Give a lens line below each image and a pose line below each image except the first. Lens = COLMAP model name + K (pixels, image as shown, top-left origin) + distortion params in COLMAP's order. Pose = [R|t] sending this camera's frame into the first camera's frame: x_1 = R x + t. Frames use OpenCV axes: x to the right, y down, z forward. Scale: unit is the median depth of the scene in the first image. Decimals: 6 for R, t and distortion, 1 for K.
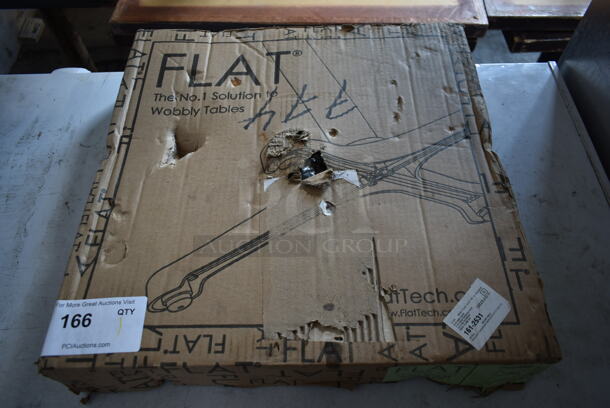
lens RADIAL K [[473.3, 0, 305.0], [0, 473.3, 204.0], [0, 0, 1]] dist [0.003843, 0.004349]
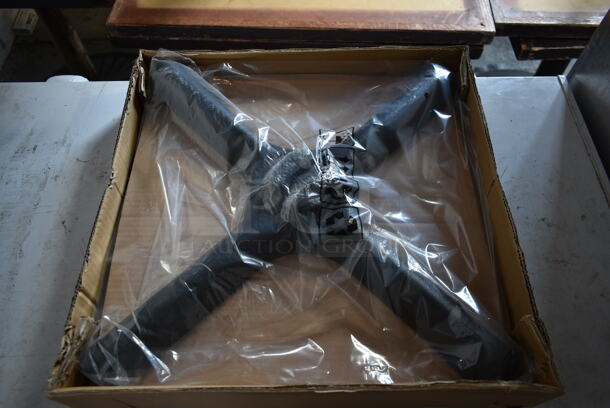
lens RADIAL K [[473.3, 0, 305.0], [0, 473.3, 204.0], [0, 0, 1]] dist [0.003843, 0.004349]
pose [[0.999943, 0.007963, 0.007117, -0.011621], [-0.008167, 0.999541, 0.029176, -0.059730], [-0.006881, -0.029233, 0.999549, 0.020665]]
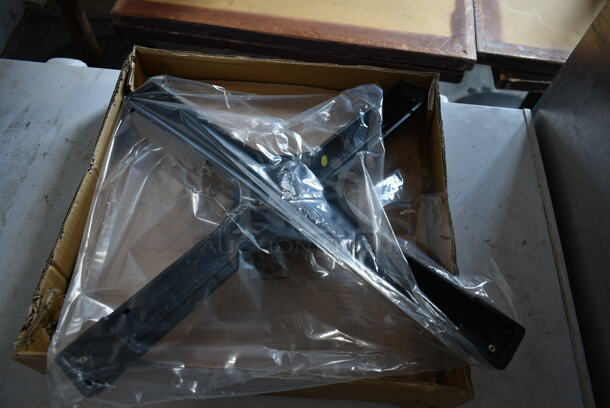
lens RADIAL K [[473.3, 0, 305.0], [0, 473.3, 204.0], [0, 0, 1]] dist [0.003843, 0.004349]
pose [[0.993453, 0.113155, 0.015694, 0.041779], [-0.113629, 0.992956, 0.033568, -0.071488], [-0.011786, -0.035131, 0.999313, -0.045753]]
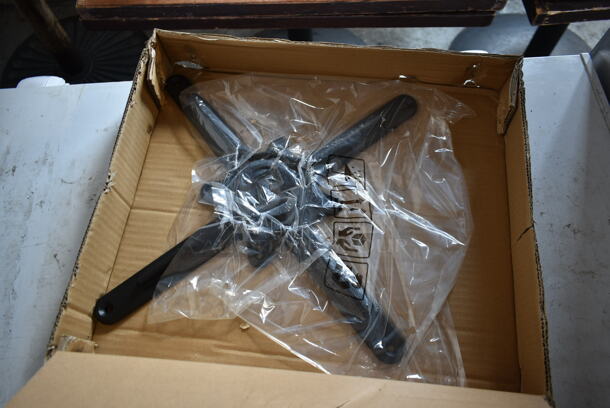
lens RADIAL K [[473.3, 0, 305.0], [0, 473.3, 204.0], [0, 0, 1]] dist [0.003843, 0.004349]
pose [[0.998695, -0.046865, 0.020284, -0.034291], [0.043099, 0.986584, 0.157463, -0.183294], [-0.027391, -0.156384, 0.987317, 0.091617]]
